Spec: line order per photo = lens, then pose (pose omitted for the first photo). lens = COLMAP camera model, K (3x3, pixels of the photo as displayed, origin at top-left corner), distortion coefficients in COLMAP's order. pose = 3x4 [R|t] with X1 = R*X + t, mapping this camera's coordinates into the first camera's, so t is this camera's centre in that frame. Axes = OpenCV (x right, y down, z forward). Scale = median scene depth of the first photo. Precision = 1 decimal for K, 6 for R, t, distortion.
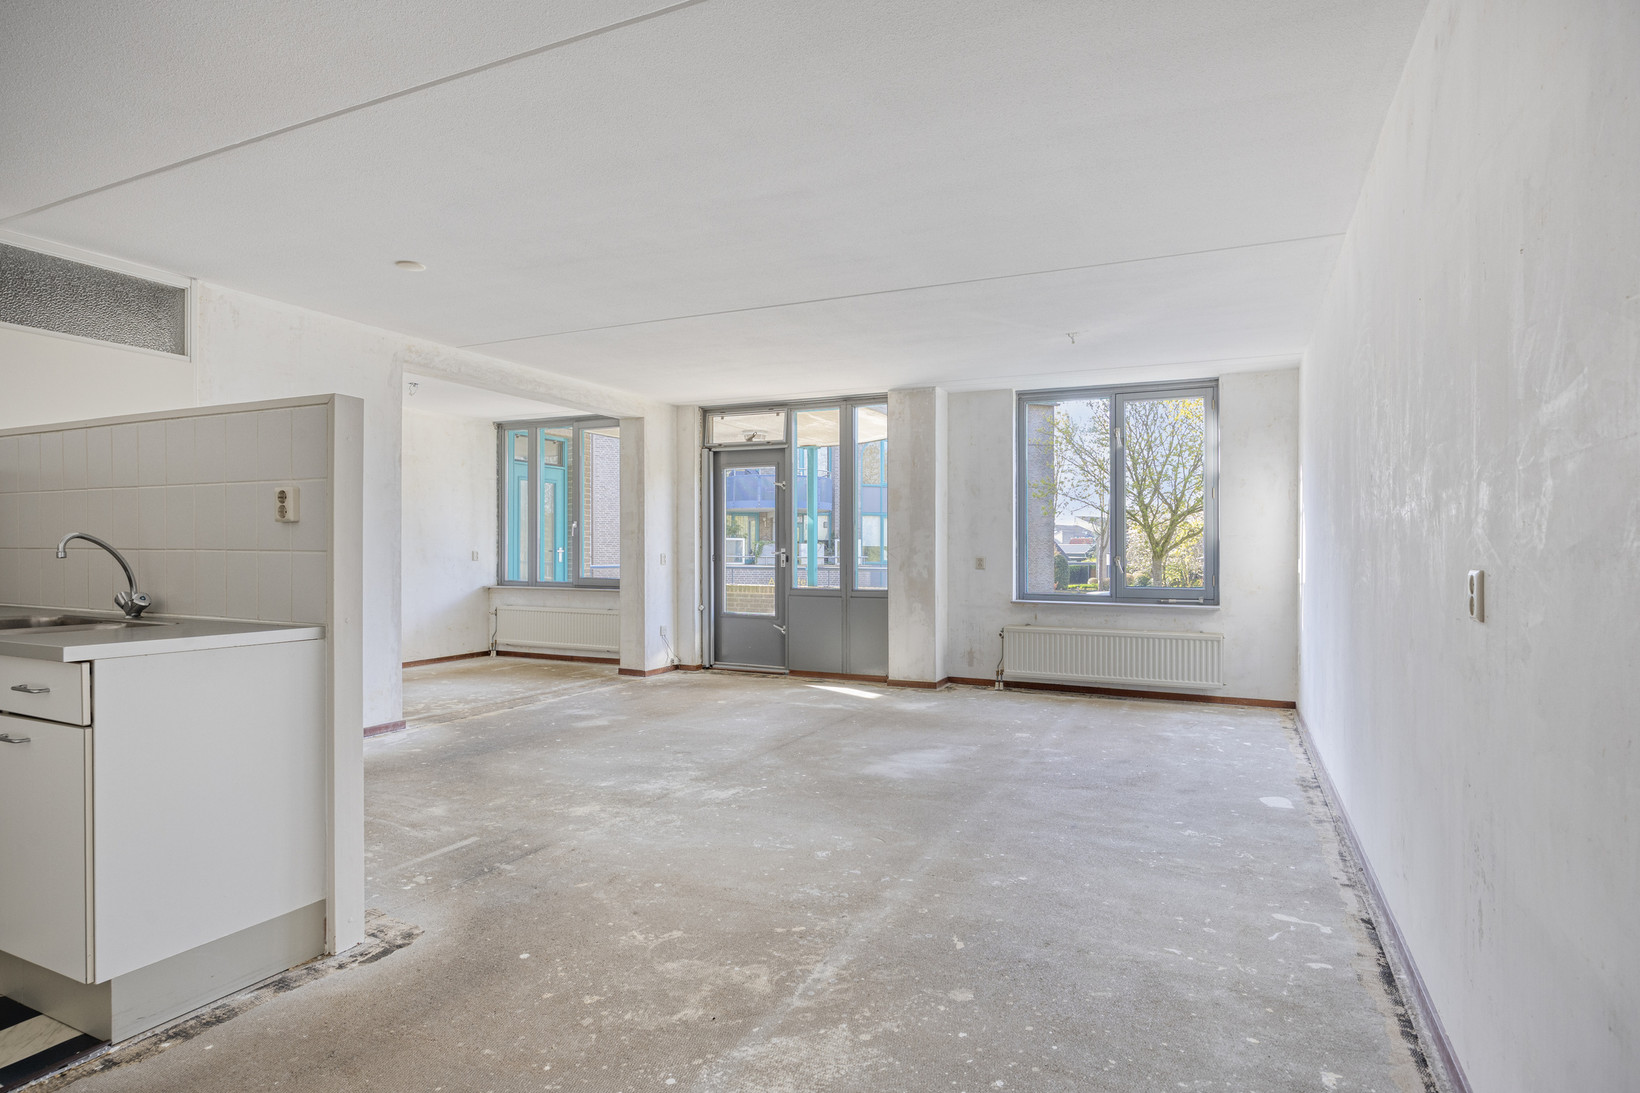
lens RADIAL K [[877.9, 0, 819.4], [0, 877.9, 554.0], [0, 0, 1]] dist [-0.002832, -0.000453]
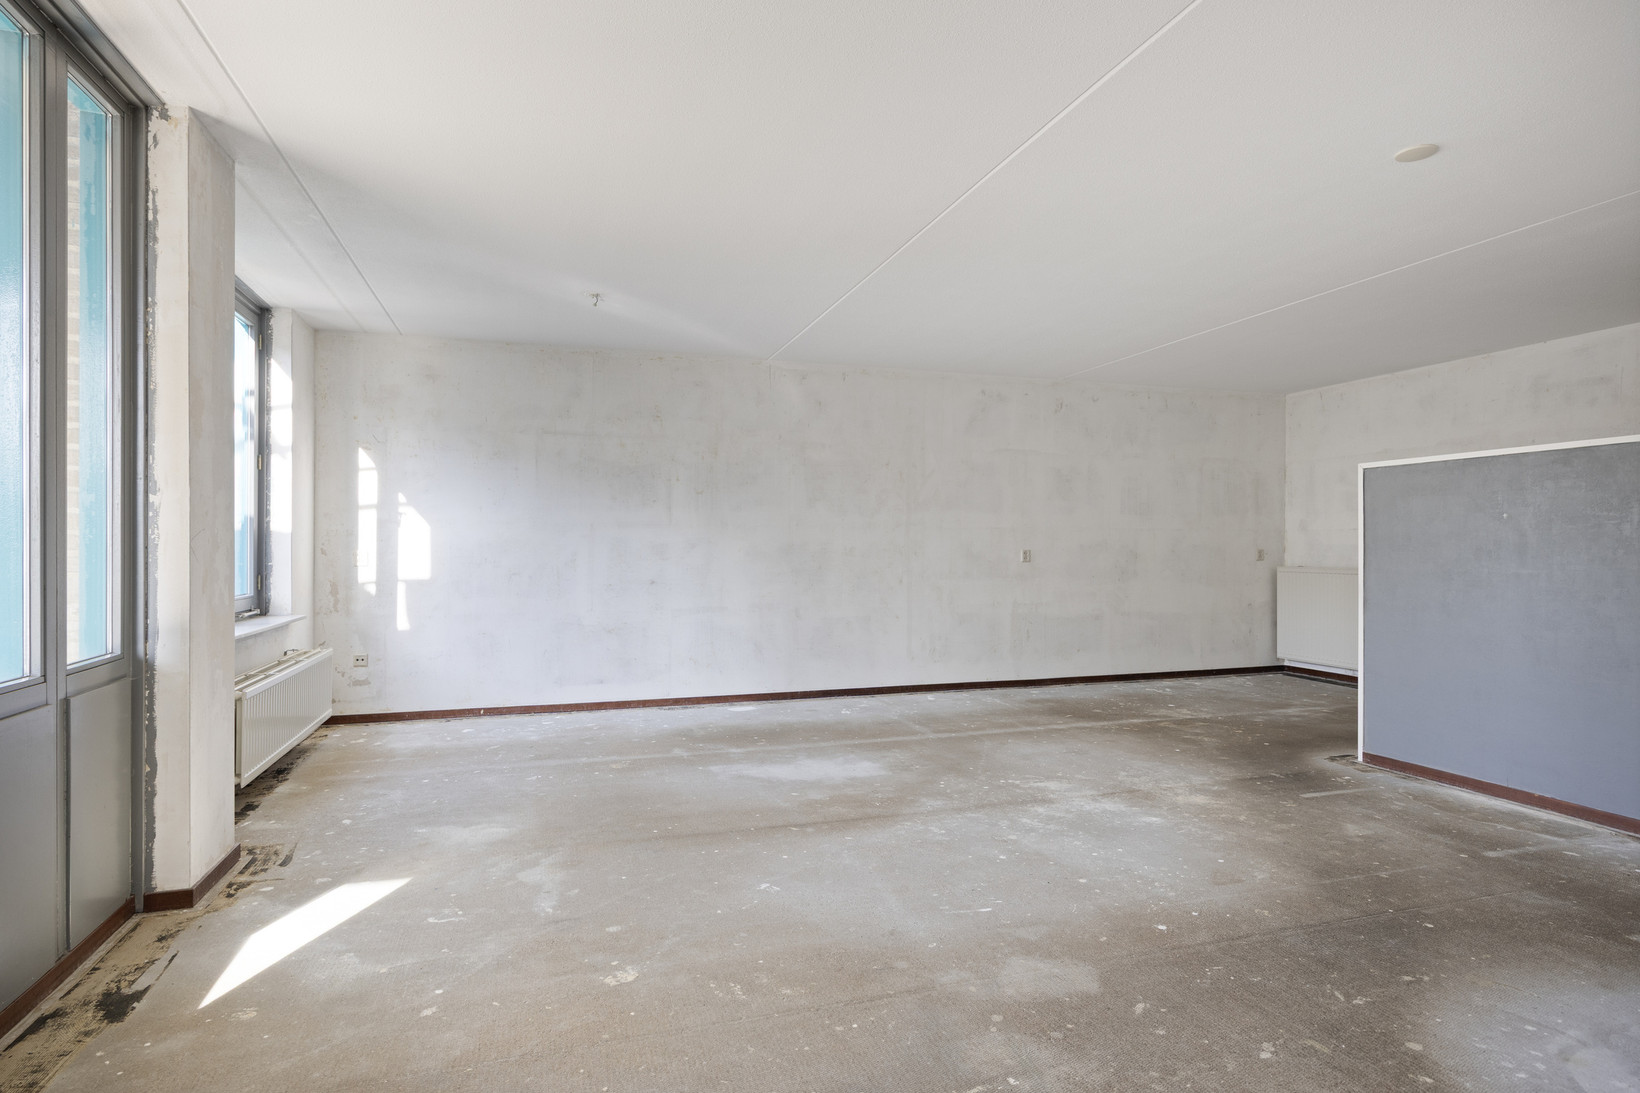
lens RADIAL K [[881.8, 0, 830.3], [0, 881.8, 553.4], [0, 0, 1]] dist [0.005141, -0.000090]
pose [[-0.687244, -0.010038, 0.726358, -0.382235], [-0.001125, 0.999918, 0.012753, -0.003930], [-0.726426, 0.007947, -0.687199, 1.067517]]
